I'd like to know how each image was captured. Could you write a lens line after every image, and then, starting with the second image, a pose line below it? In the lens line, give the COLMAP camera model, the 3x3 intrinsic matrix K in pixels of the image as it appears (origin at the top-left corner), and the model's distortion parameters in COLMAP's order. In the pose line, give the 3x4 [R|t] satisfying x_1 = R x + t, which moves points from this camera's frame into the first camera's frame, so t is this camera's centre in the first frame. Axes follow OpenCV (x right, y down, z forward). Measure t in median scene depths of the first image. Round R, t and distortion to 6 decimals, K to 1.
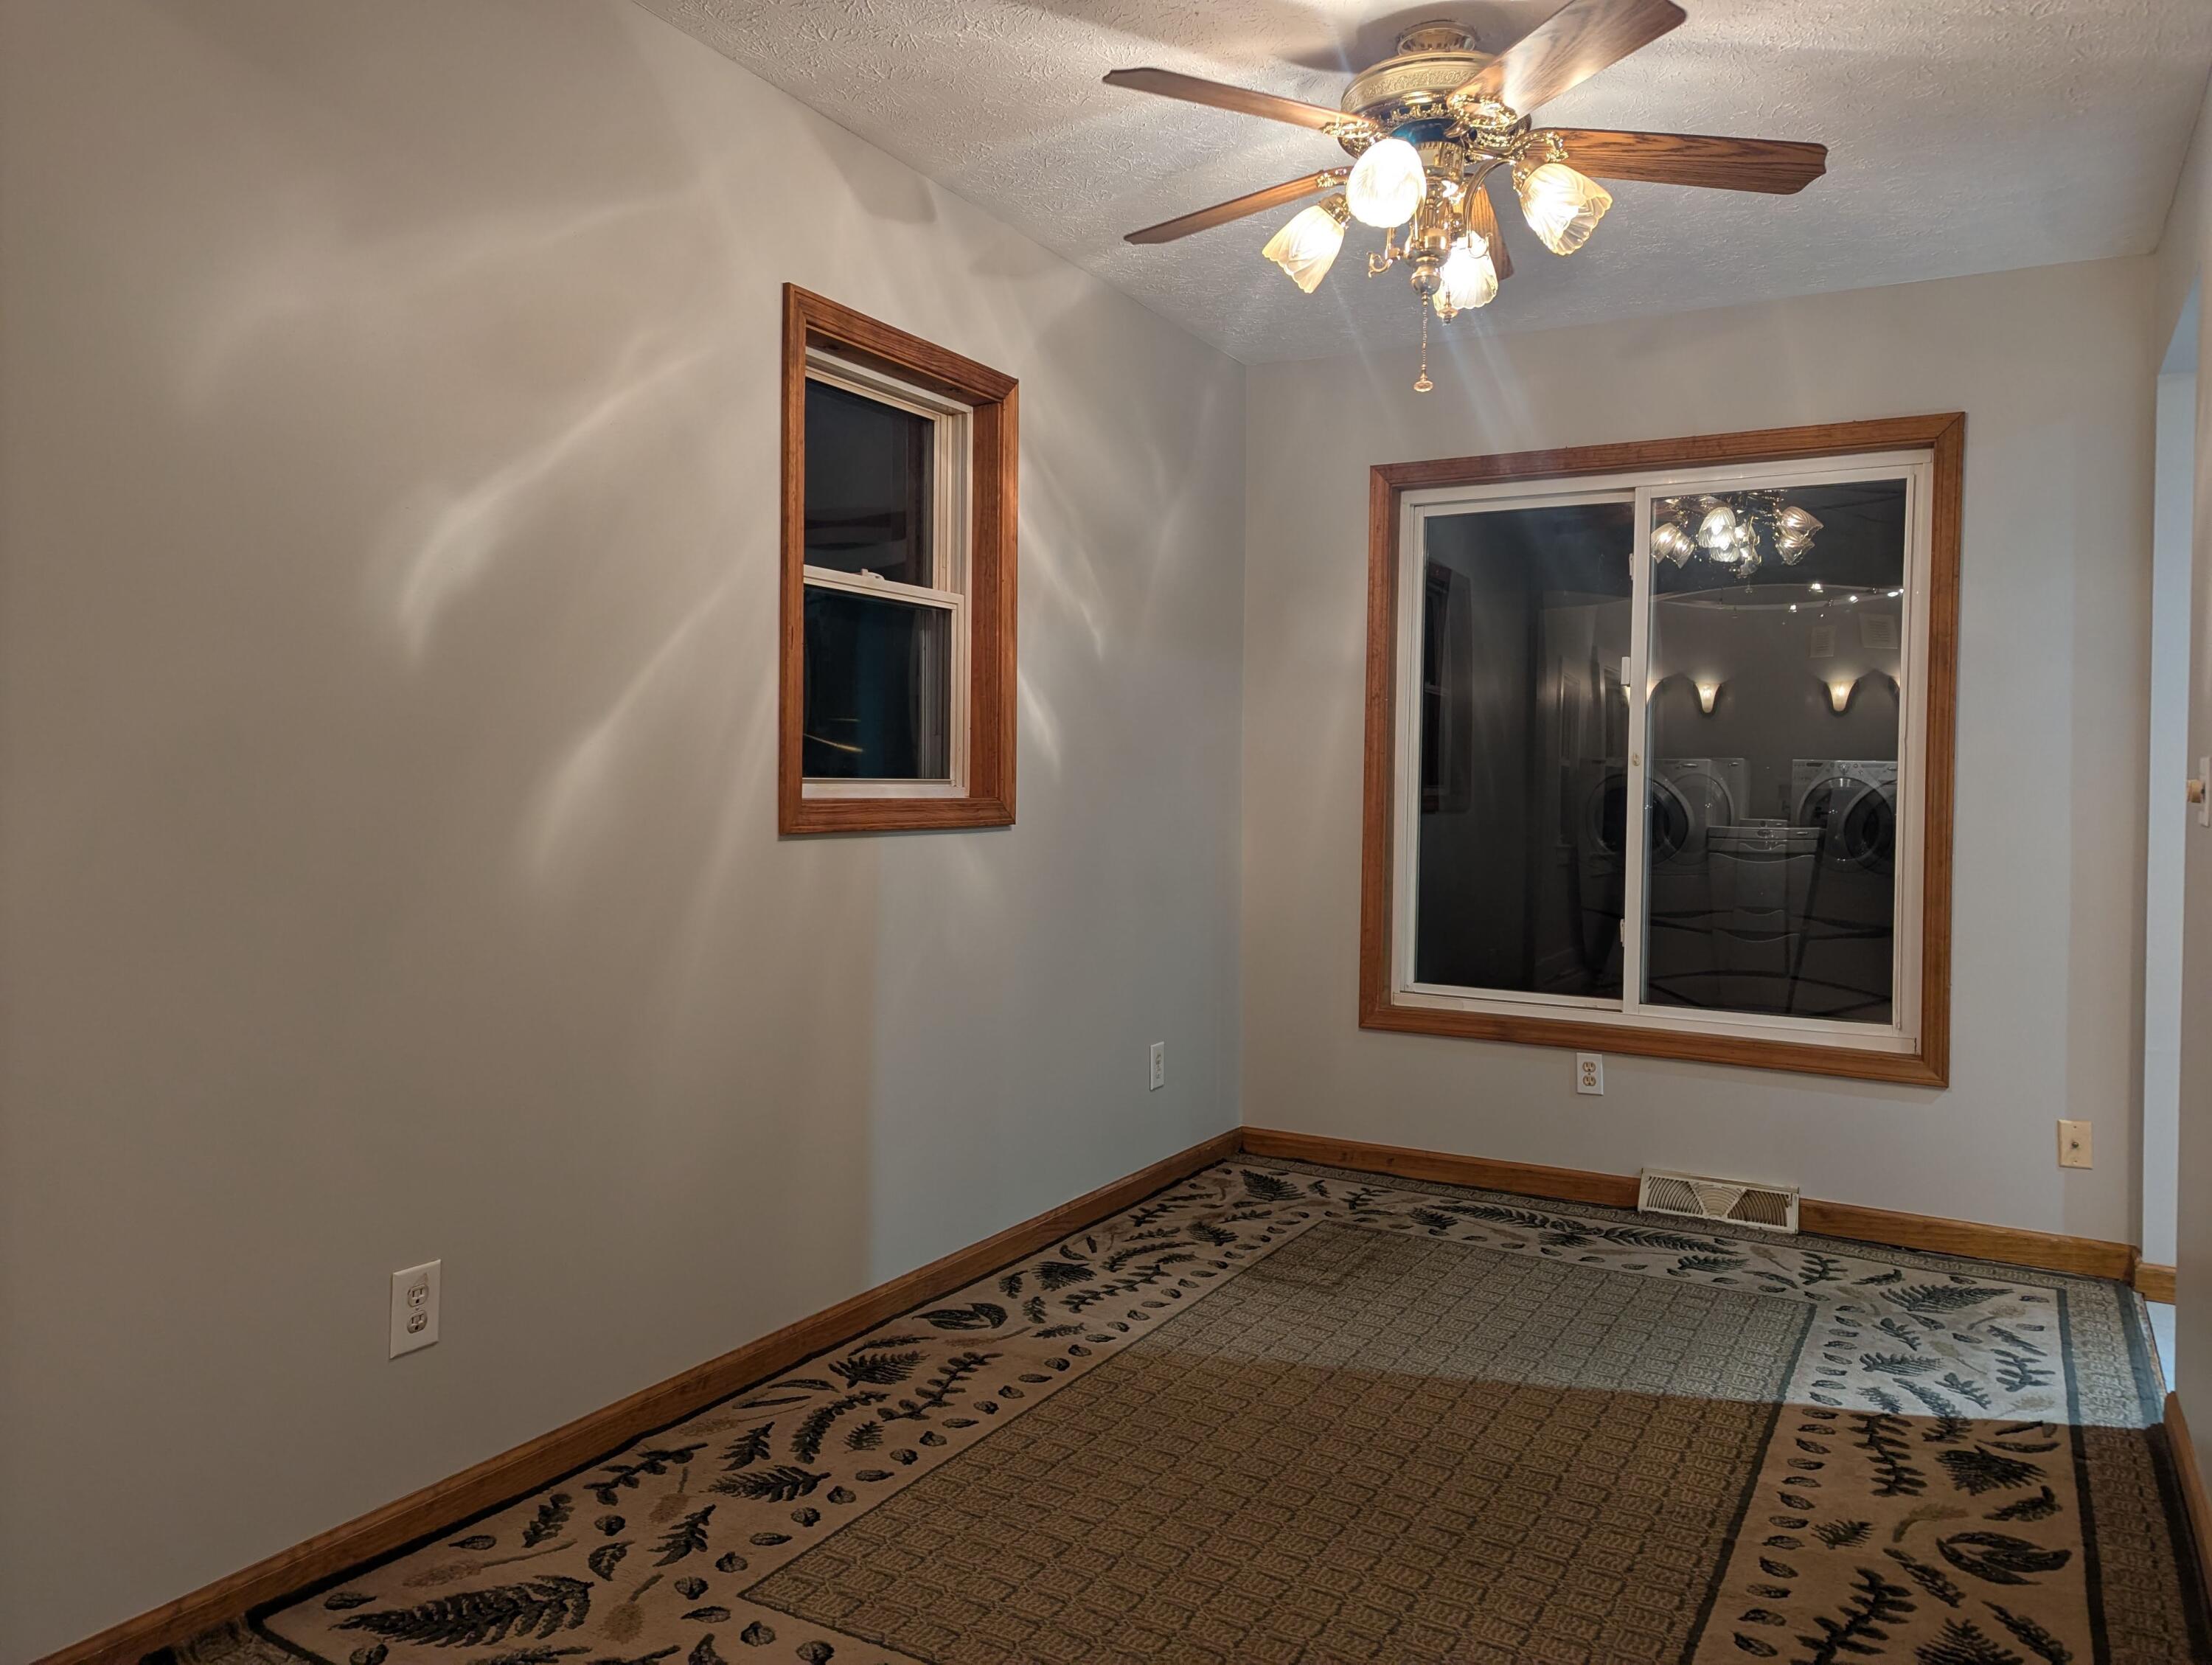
lens RADIAL K [[1567.3, 0, 1091.4], [0, 1567.3, 823.8], [0, 0, 1]] dist [0.049510, -0.003668]
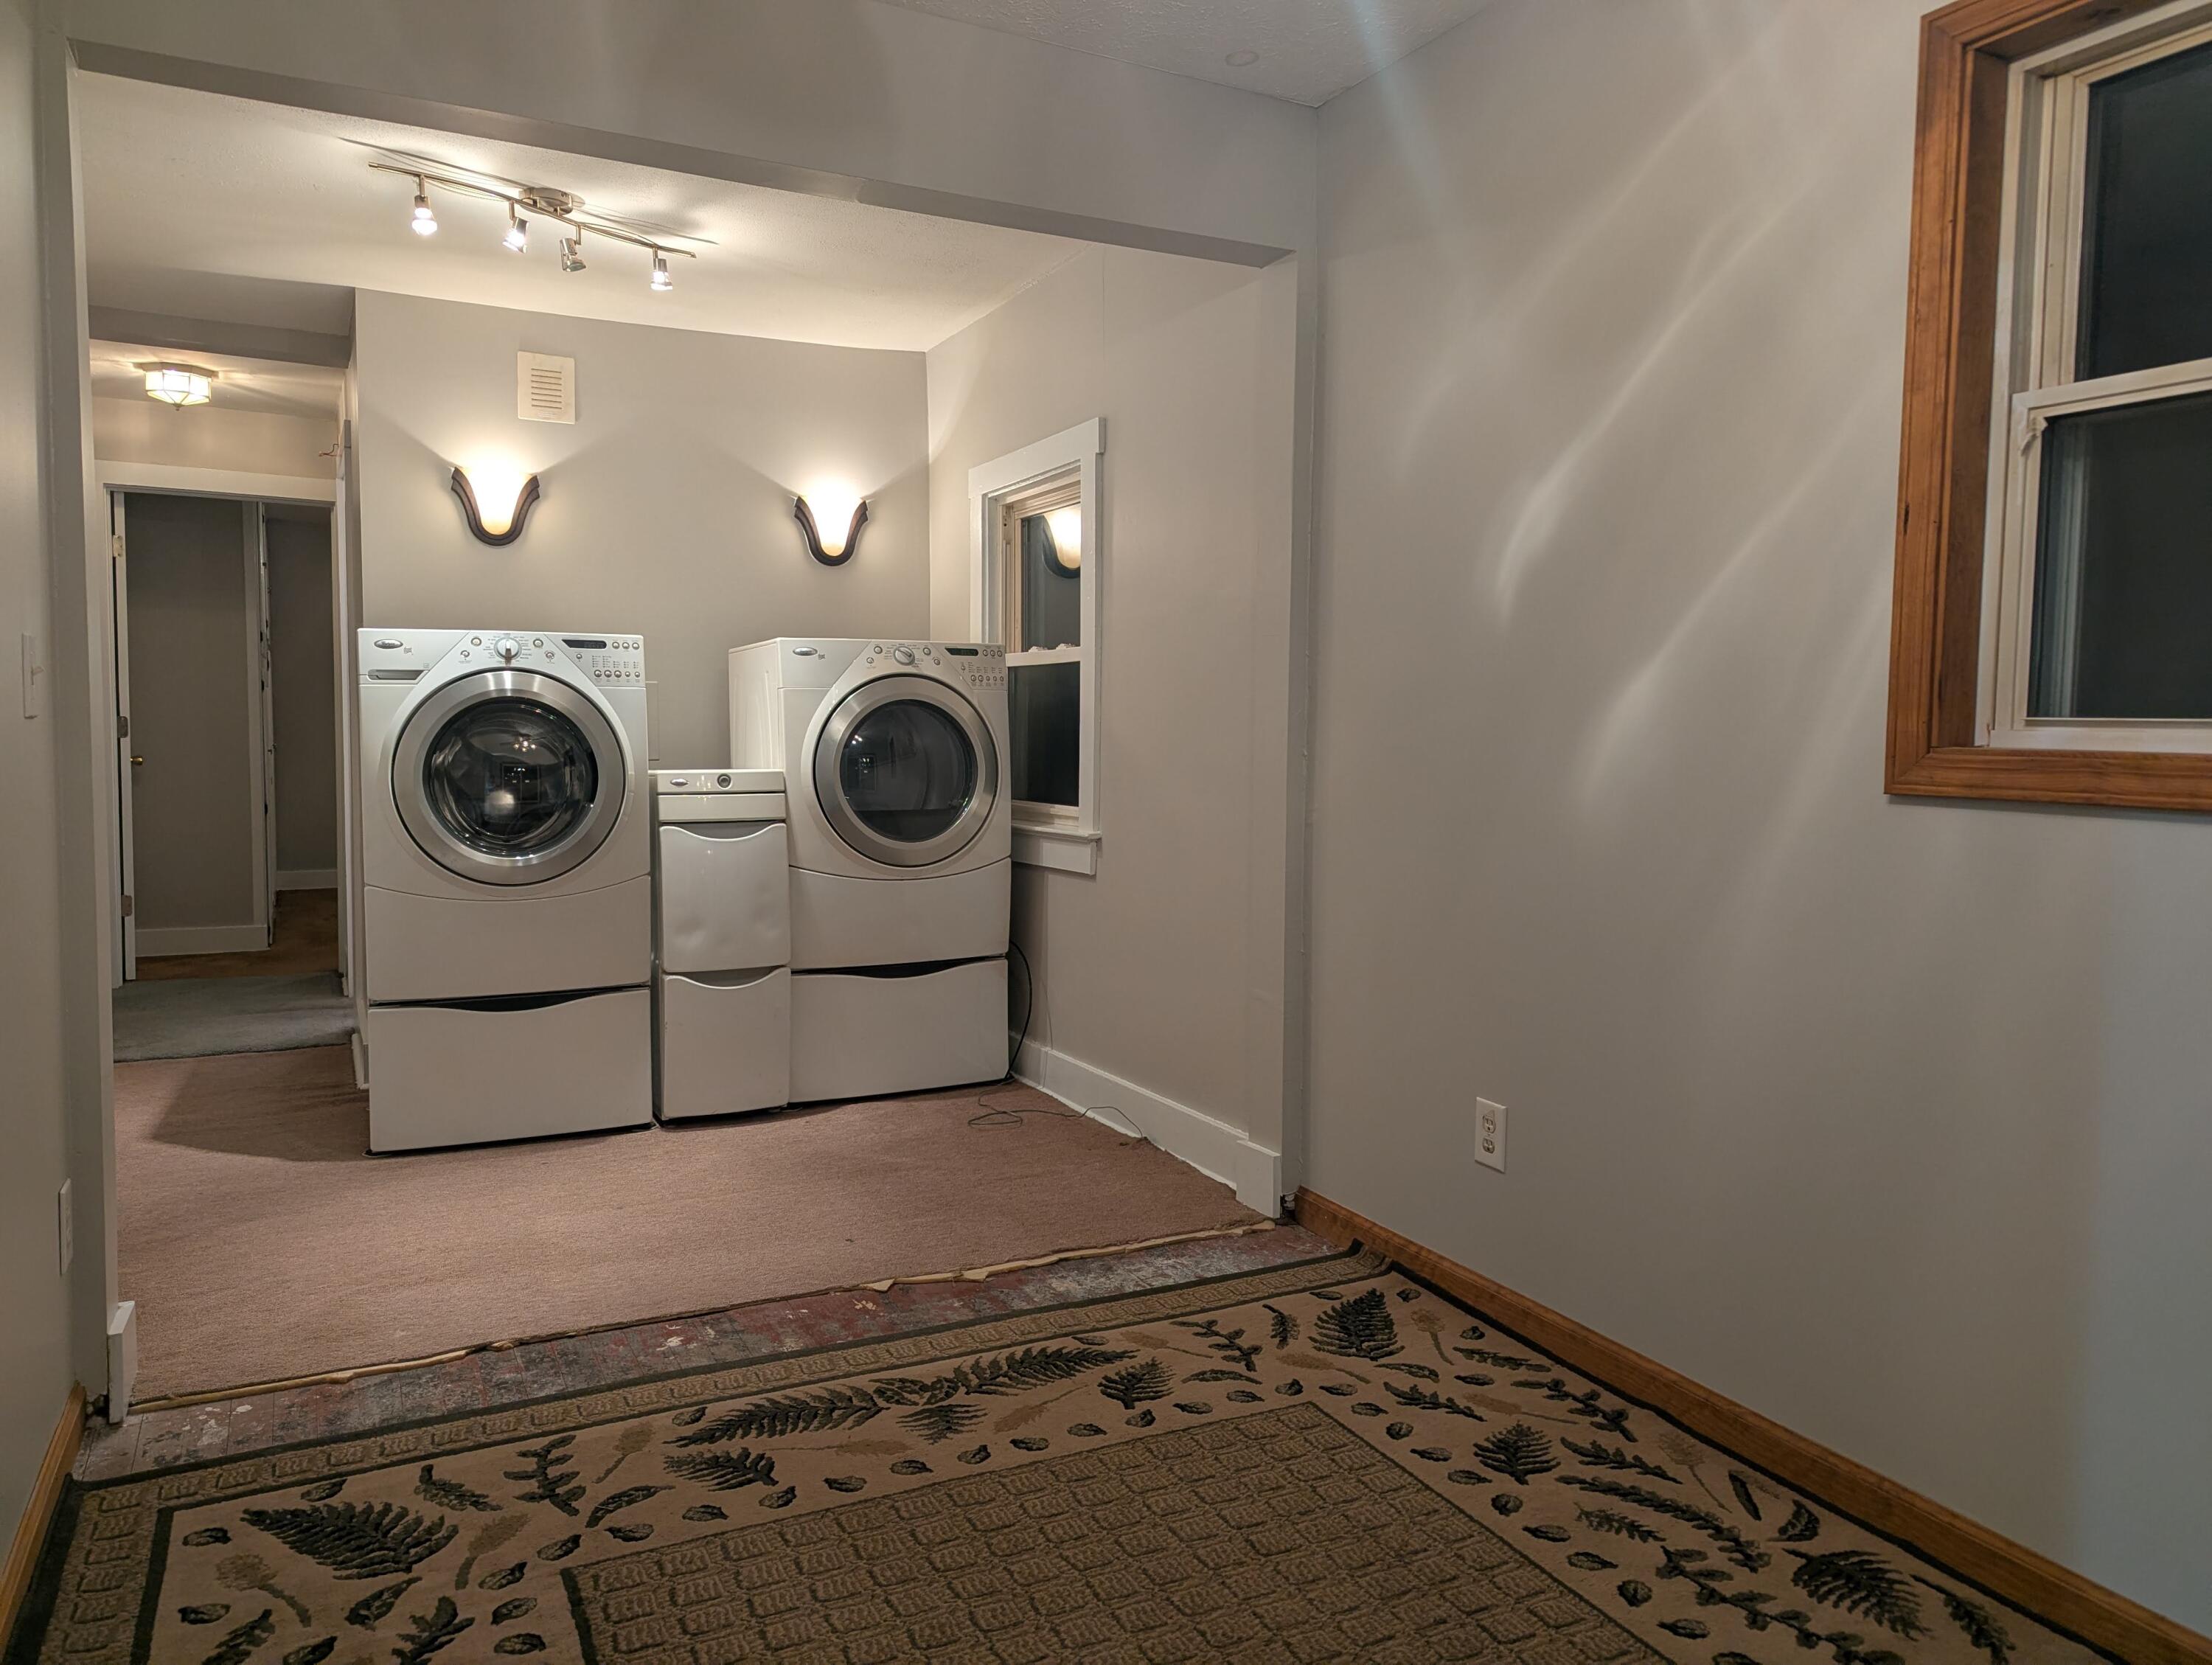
lens RADIAL K [[1567.3, 0, 1091.4], [0, 1567.3, 823.8], [0, 0, 1]] dist [0.049510, -0.003668]
pose [[-0.552910, 0.039302, -0.832314, 0.725961], [-0.044147, 0.996102, 0.076363, -0.022774], [0.832071, 0.078966, -0.549019, 1.291131]]
